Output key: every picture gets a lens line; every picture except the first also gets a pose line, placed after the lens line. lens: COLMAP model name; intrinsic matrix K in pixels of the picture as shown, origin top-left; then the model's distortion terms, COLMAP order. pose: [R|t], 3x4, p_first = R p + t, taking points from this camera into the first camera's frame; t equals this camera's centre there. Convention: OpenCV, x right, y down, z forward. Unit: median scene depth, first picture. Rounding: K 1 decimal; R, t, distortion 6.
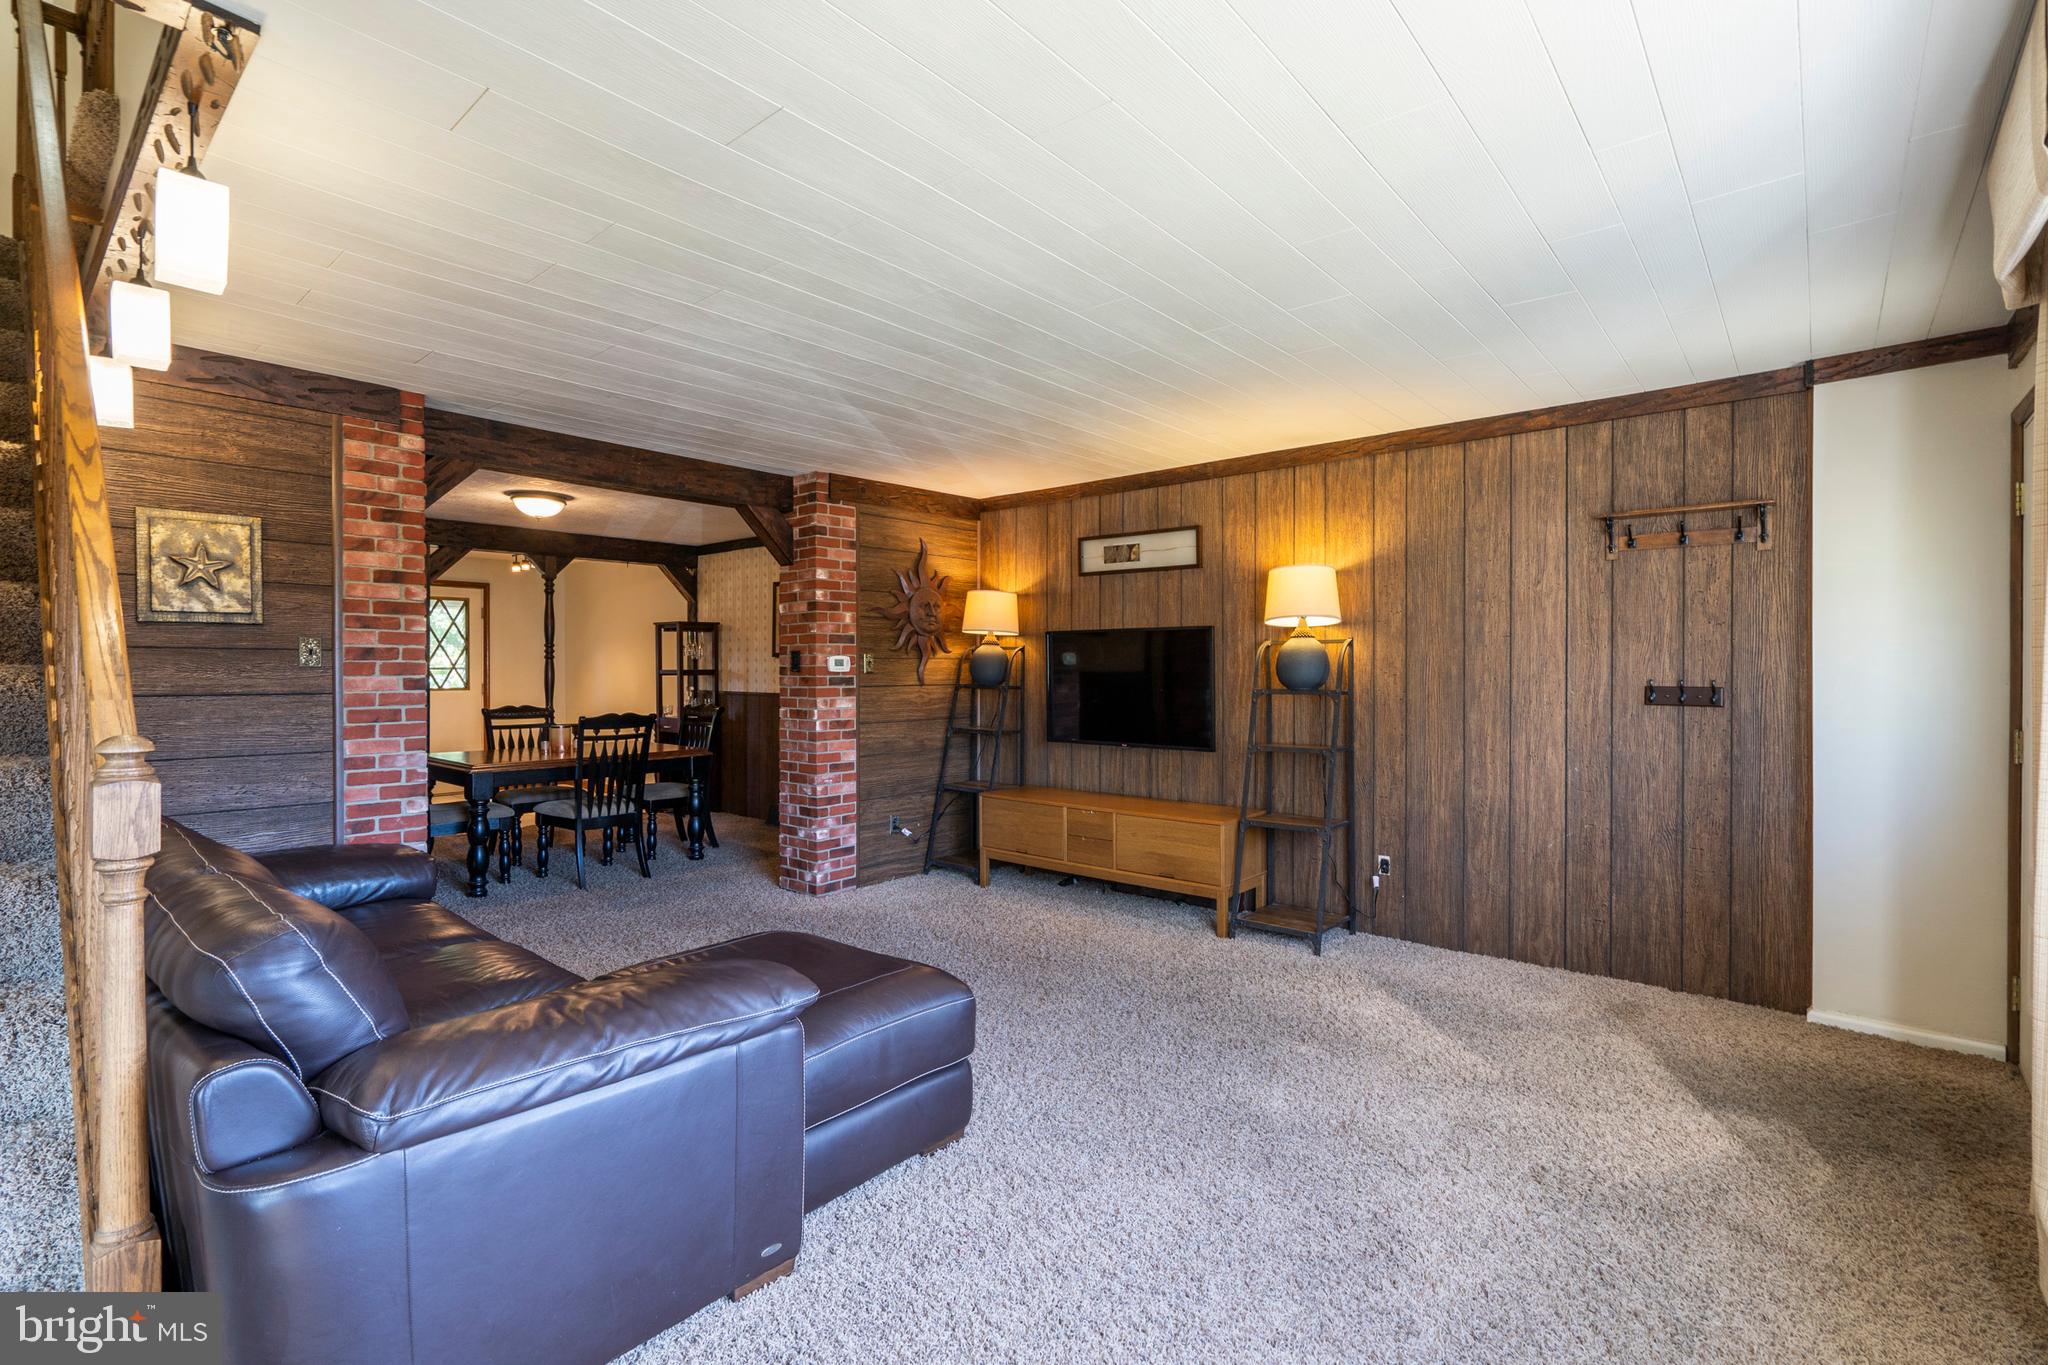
lens RADIAL K [[946.6, 0, 1018.8], [0, 946.6, 670.0], [0, 0, 1]] dist [-0.015788, 0.000389]
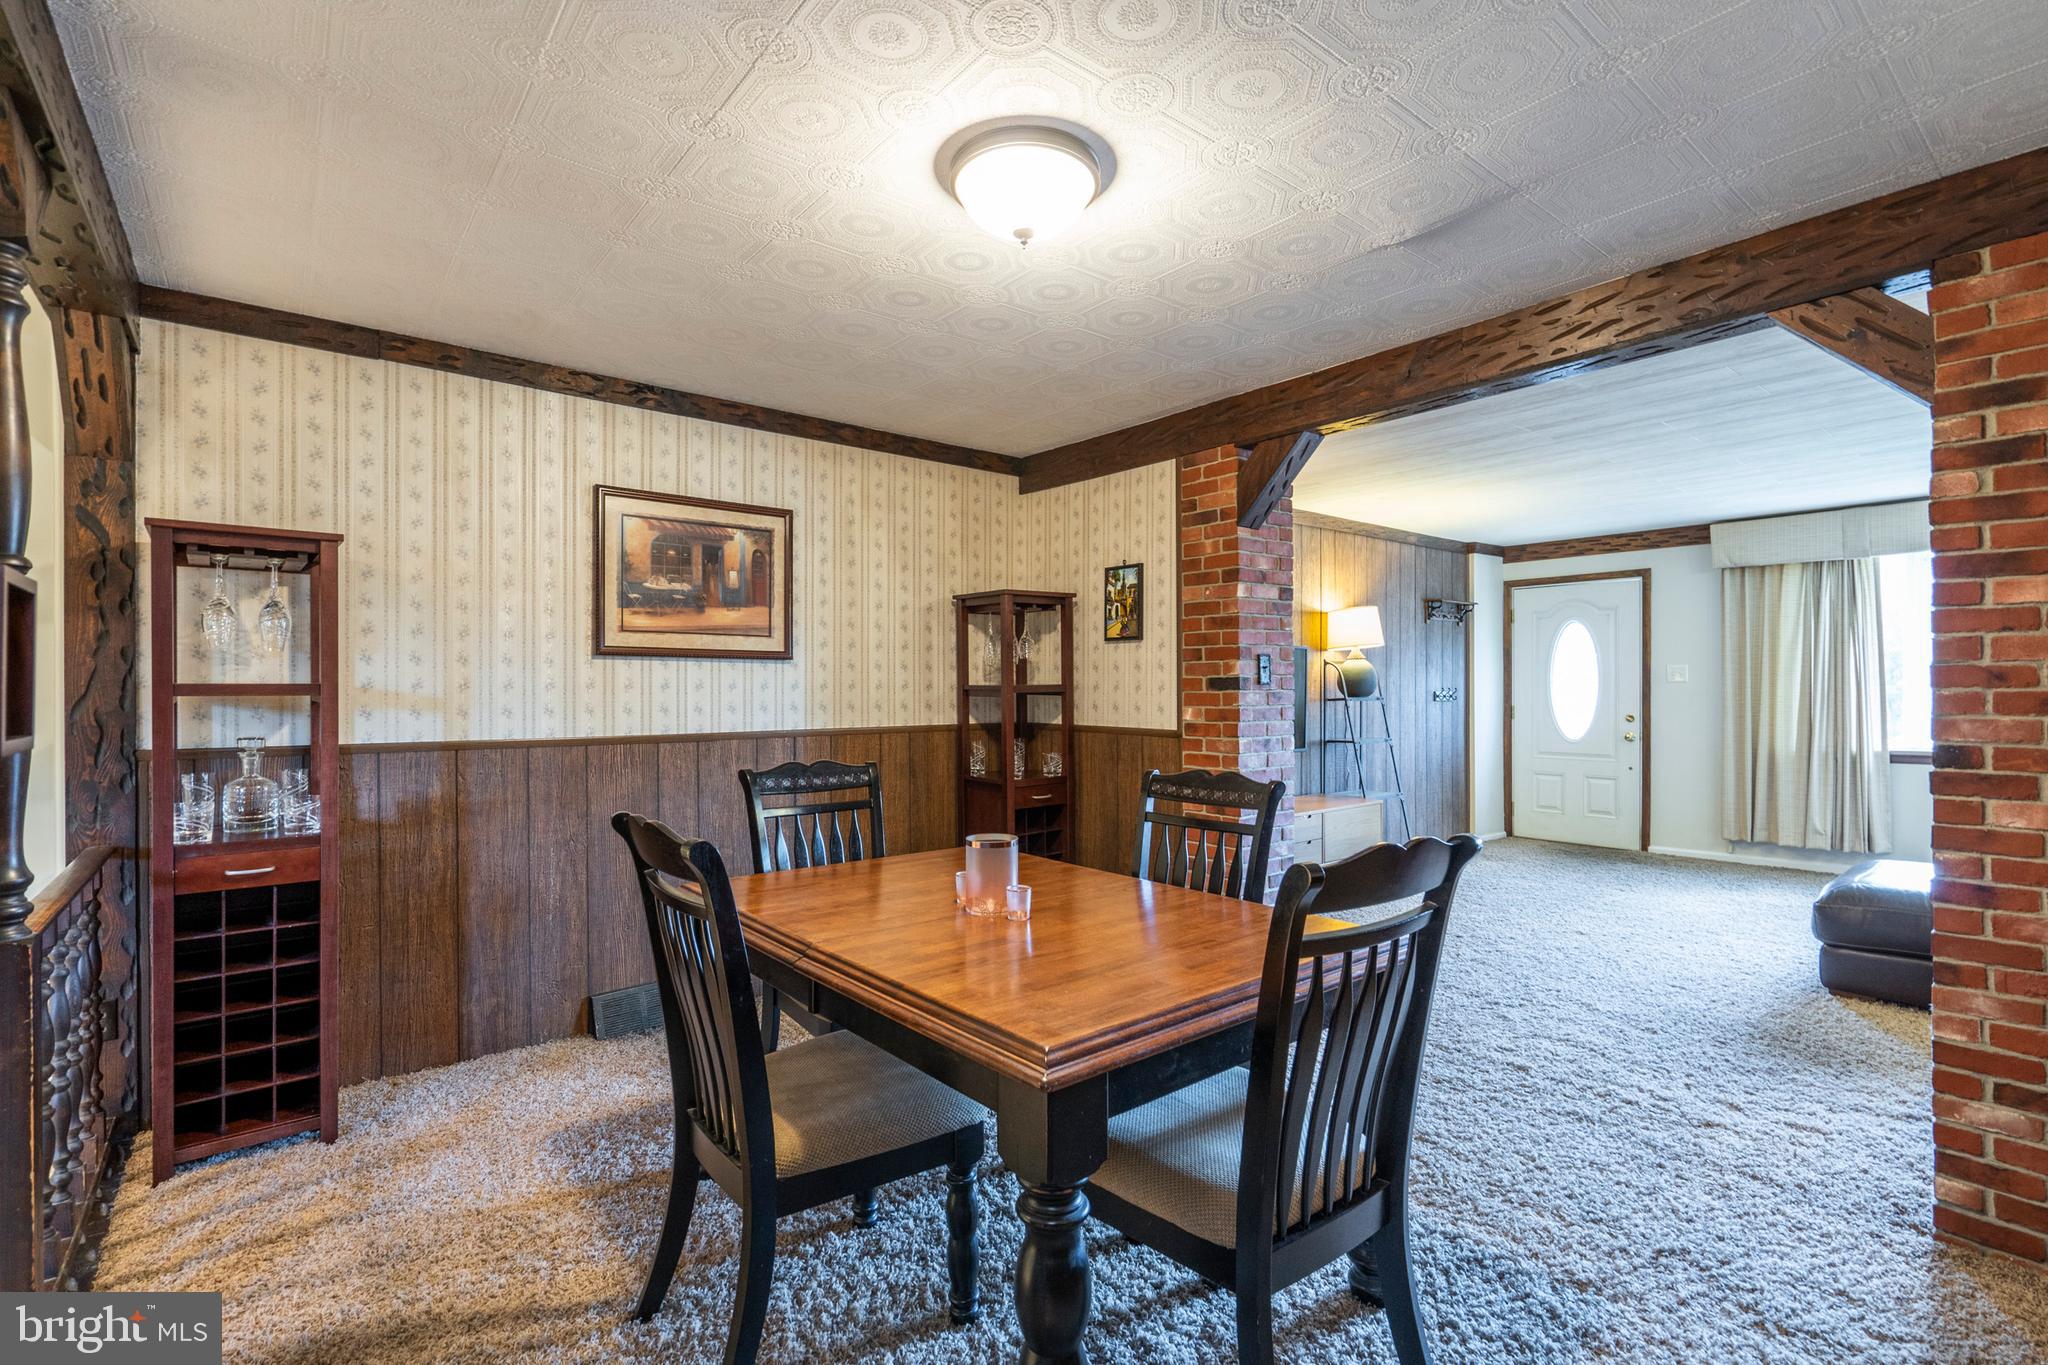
lens RADIAL K [[952.1, 0, 1044.1], [0, 952.1, 692.5], [0, 0, 1]] dist [-0.018173, -0.000068]
pose [[0.145213, -0.005442, 0.989385, -0.955422], [0.005519, 0.999974, 0.004690, 0.004048], [-0.989385, 0.004779, 0.145239, 1.065990]]
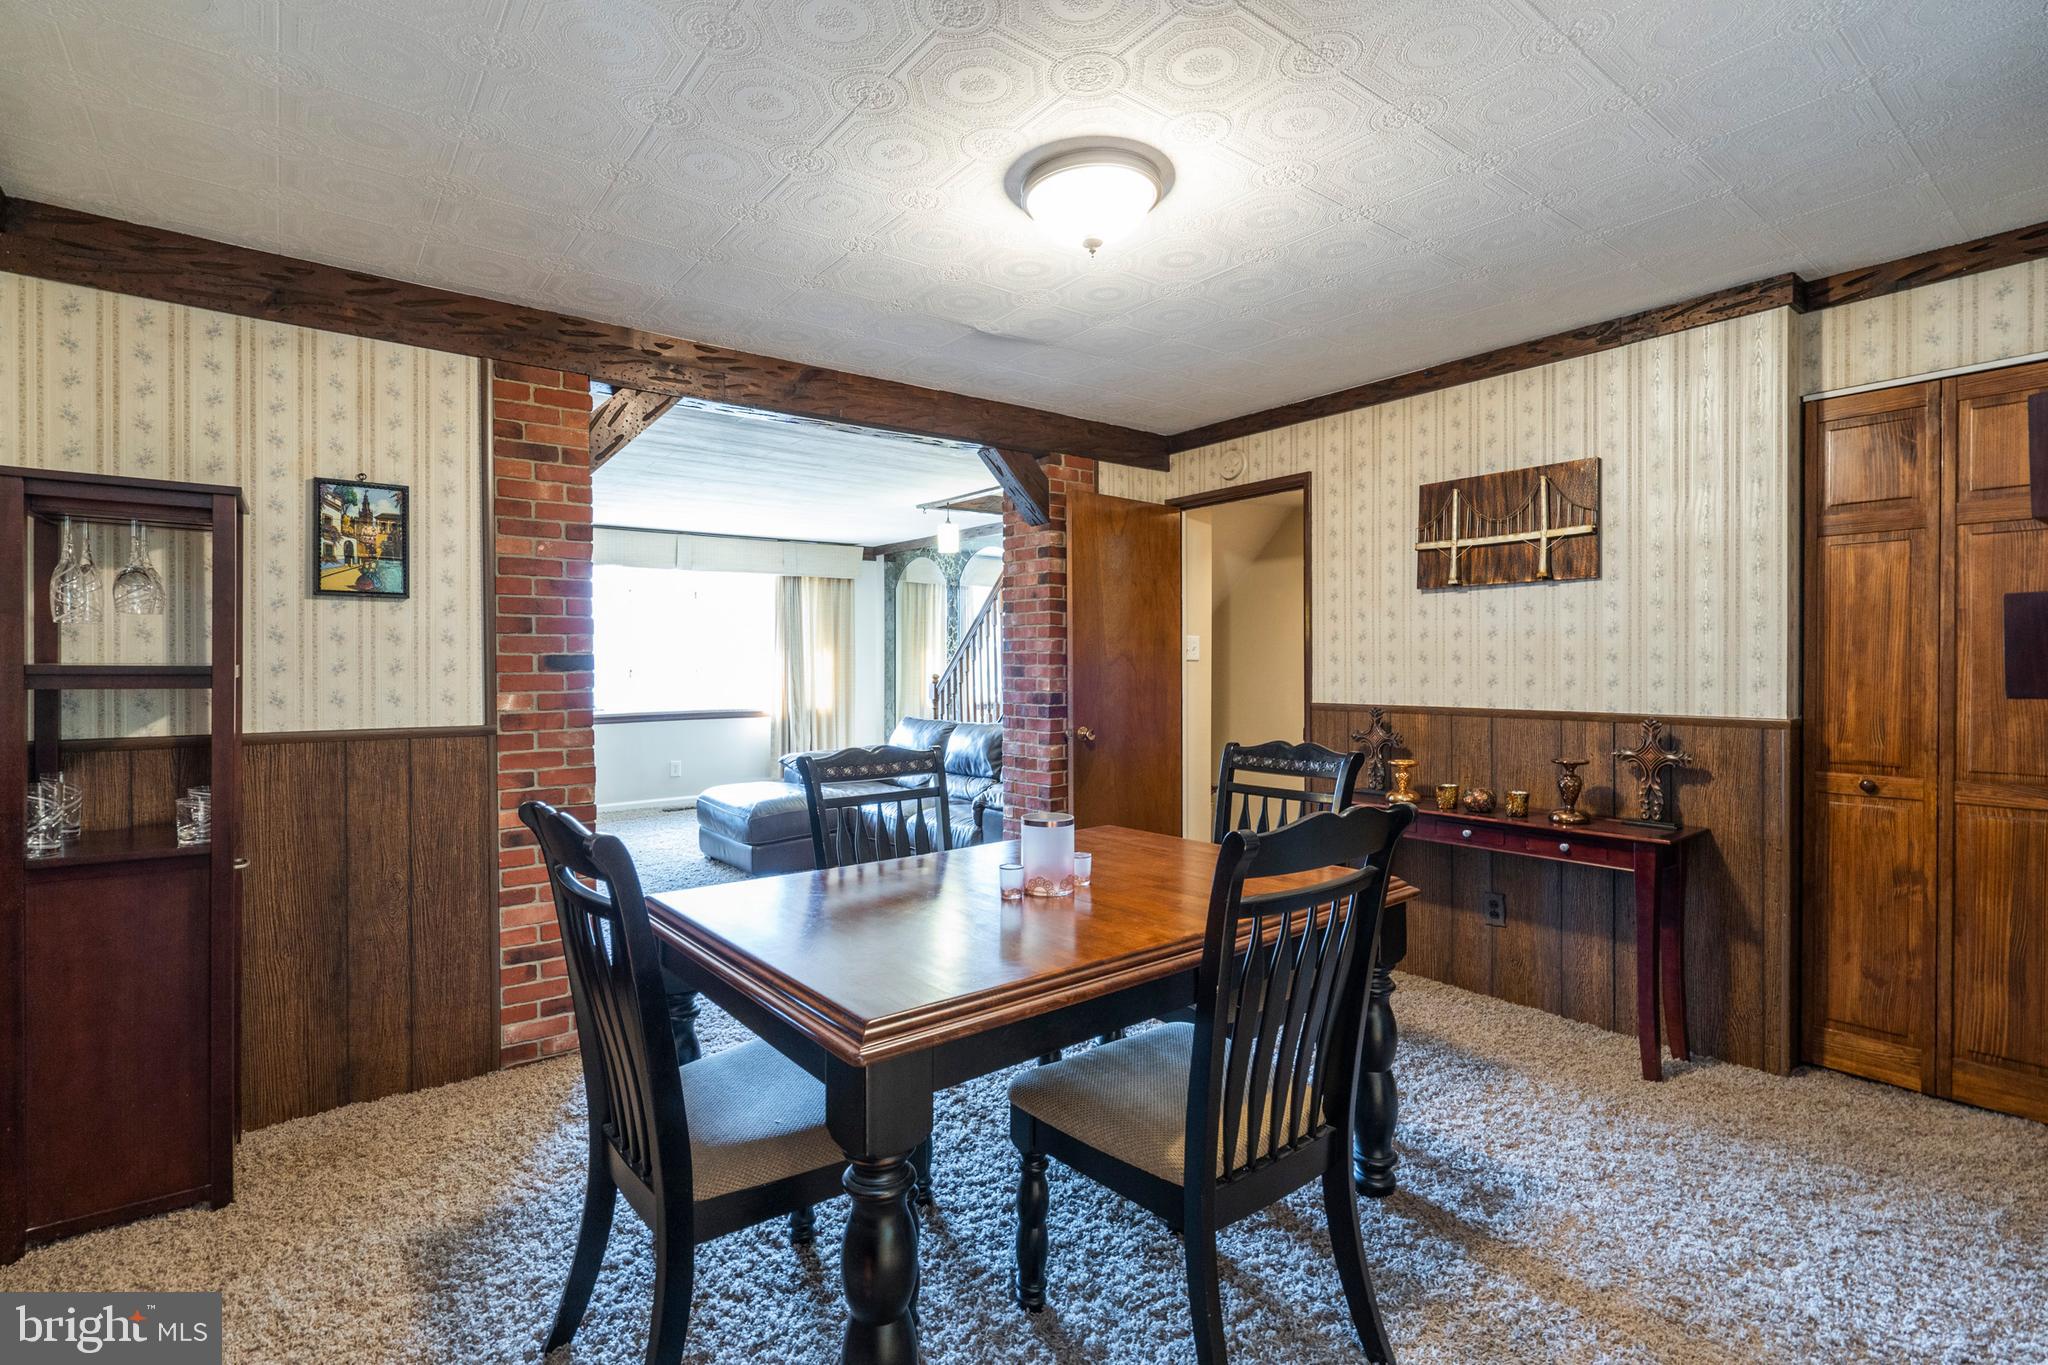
lens RADIAL K [[946.6, 0, 1018.8], [0, 946.6, 670.0], [0, 0, 1]] dist [-0.015788, 0.000389]
pose [[-0.985116, 0.003085, 0.171865, -0.609054], [0.005007, 0.999930, 0.010752, 0.001176], [-0.171819, 0.011453, -0.985062, 1.549655]]
